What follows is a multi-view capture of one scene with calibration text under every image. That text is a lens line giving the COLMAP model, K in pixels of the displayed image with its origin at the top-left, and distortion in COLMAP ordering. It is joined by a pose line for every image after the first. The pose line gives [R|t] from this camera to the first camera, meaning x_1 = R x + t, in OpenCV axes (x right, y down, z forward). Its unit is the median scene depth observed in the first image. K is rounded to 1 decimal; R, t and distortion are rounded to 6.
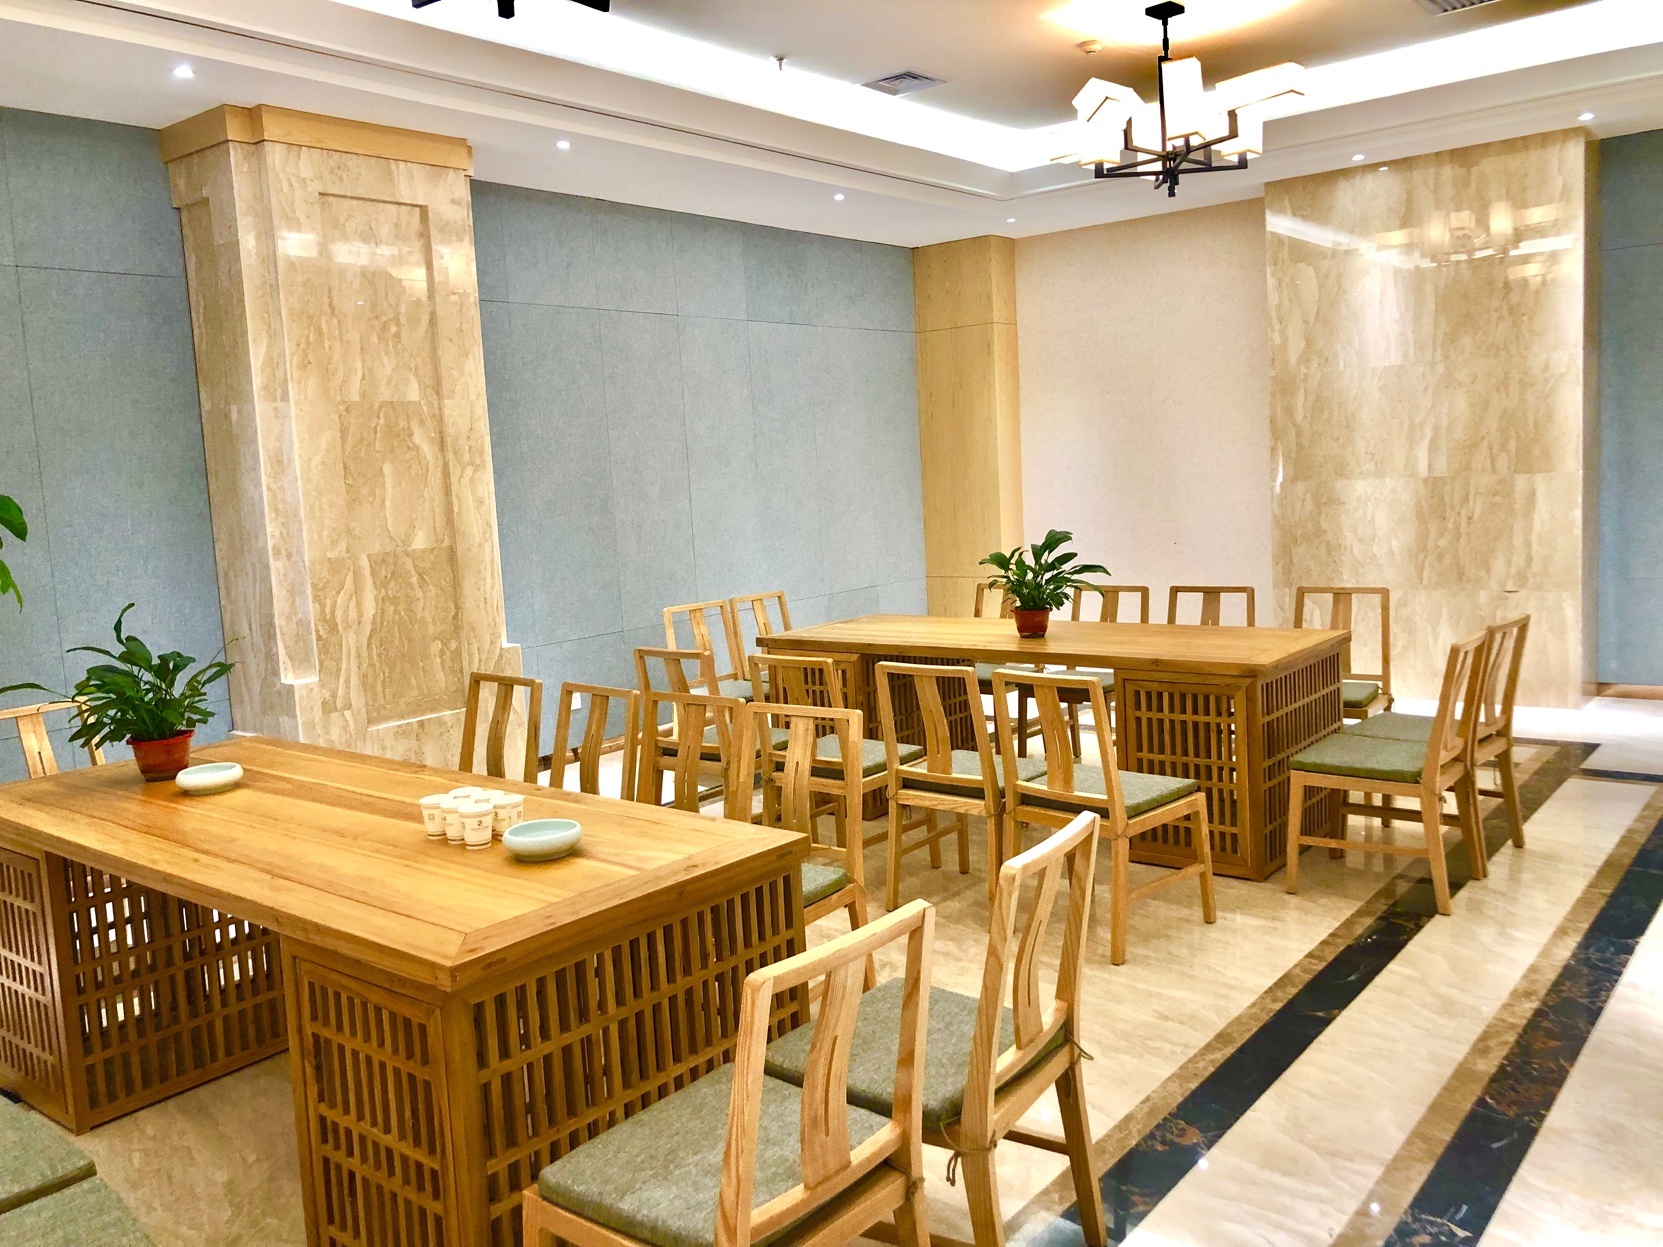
lens RADIAL K [[1357.6, 0, 831.5], [0, 1357.6, 623.5], [0, 0, 1]] dist [0.008330, -0.003312]
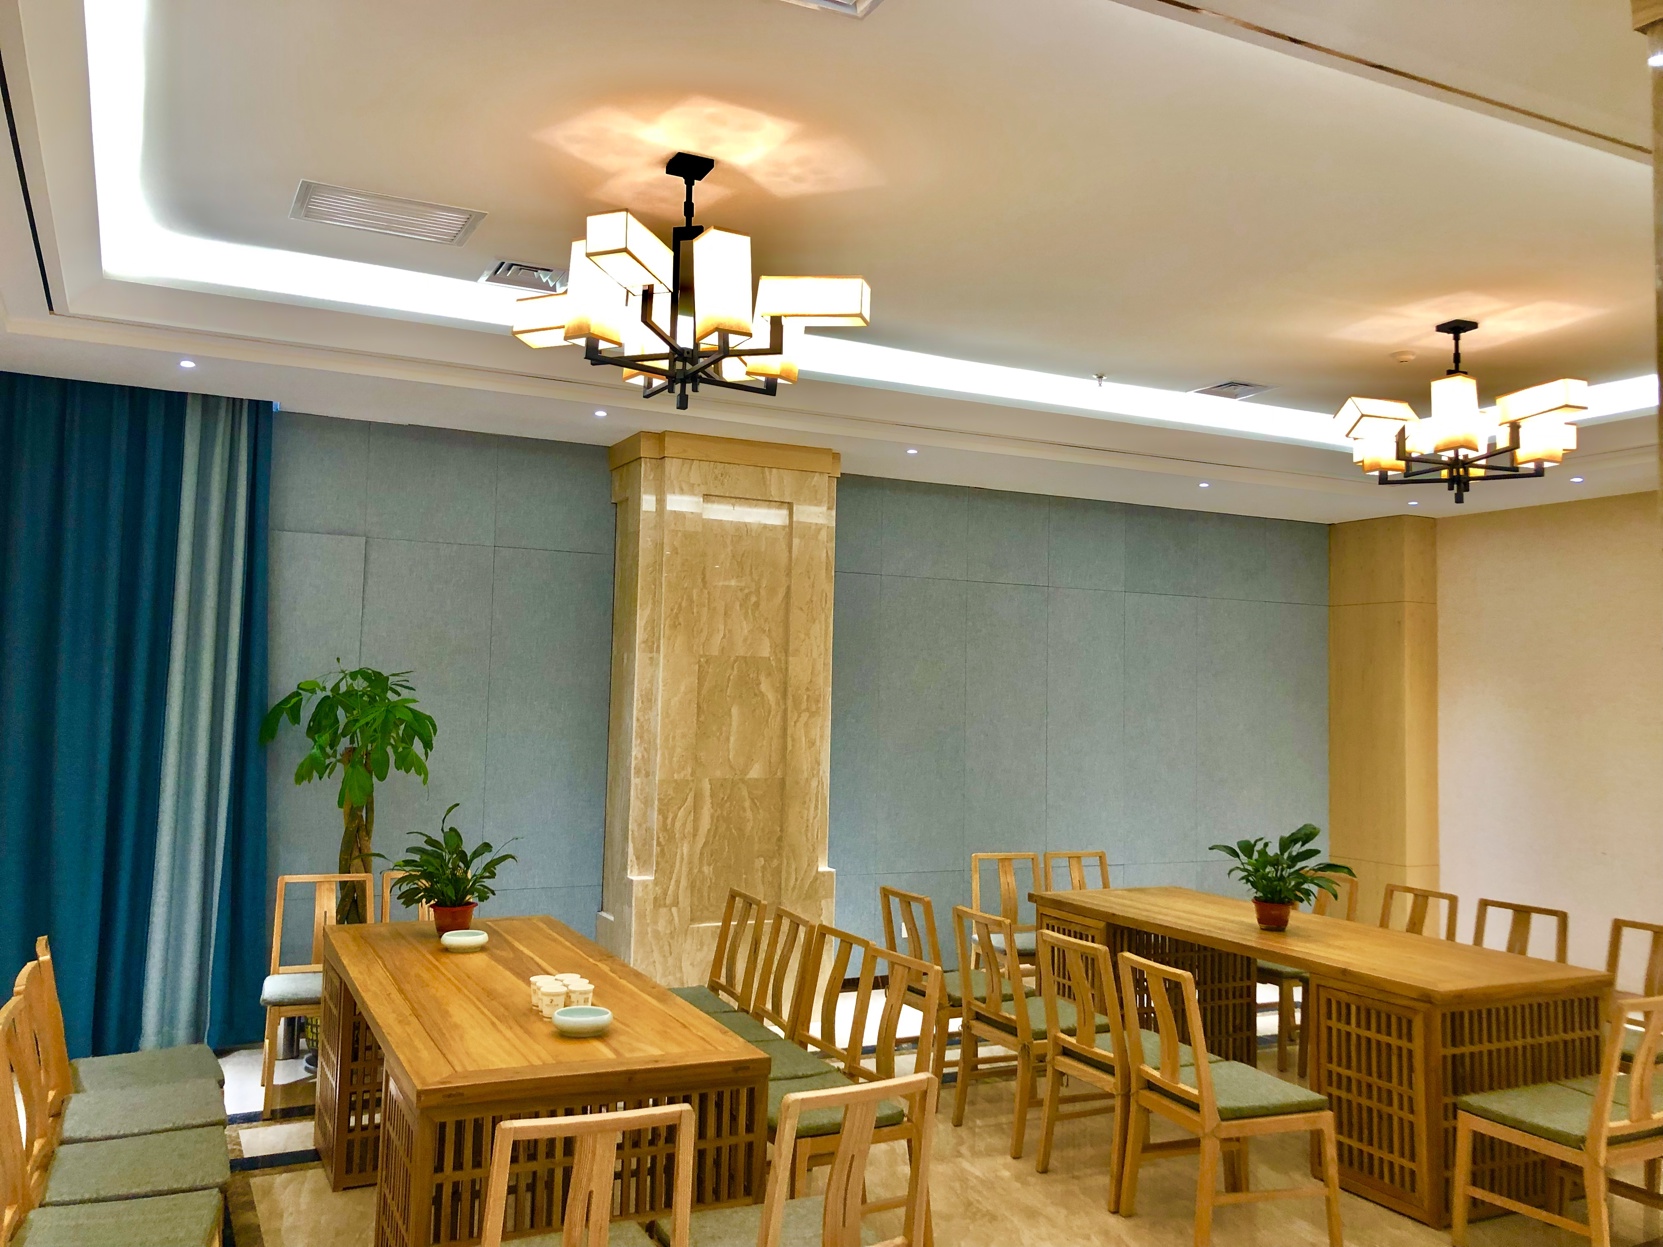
lens RADIAL K [[1354.3, 0, 831.5], [0, 1354.3, 623.5], [0, 0, 1]] dist [0.064866, -0.067551]
pose [[0.907607, 0.051946, -0.416595, 0.261886], [-0.120794, 0.982665, -0.140636, -0.030644], [0.402068, 0.177964, 0.898148, -0.075329]]
